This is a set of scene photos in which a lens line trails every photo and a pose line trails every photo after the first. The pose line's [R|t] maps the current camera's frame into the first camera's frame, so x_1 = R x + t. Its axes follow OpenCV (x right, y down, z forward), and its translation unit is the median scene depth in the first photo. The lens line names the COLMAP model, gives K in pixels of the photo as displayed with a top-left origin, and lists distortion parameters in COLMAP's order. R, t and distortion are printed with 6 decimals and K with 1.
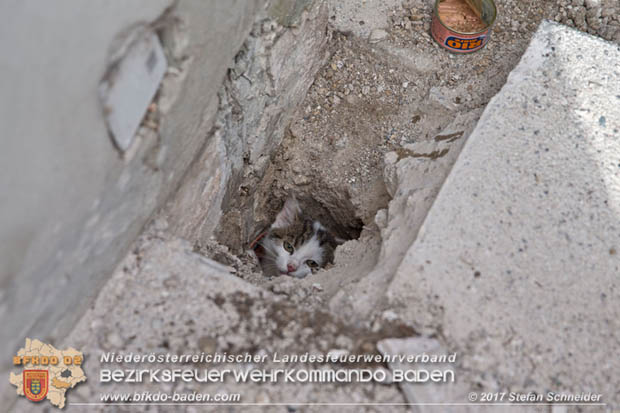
lens RADIAL K [[1513.0, 0, 309.3], [0, 1513.0, 240.4], [0, 0, 1]] dist [0.150263, 0.000000]
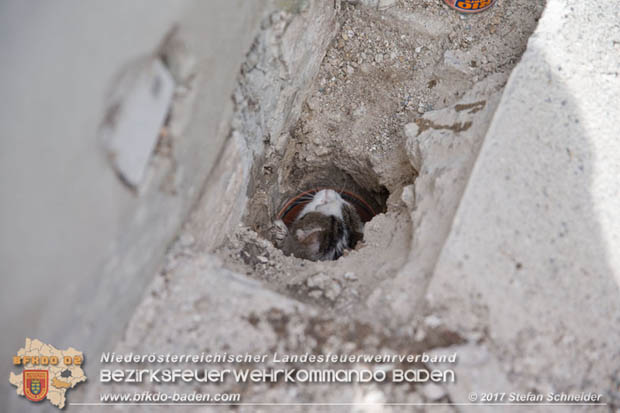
lens RADIAL K [[1204.4, 0, 311.9], [0, 1204.4, 203.0], [0, 0, 1]] dist [0.161317, 0.000000]
pose [[0.995806, -0.090479, -0.013546, -0.005465], [0.091339, 0.991655, 0.090981, -0.095432], [0.005201, -0.091837, 0.995760, 0.231933]]
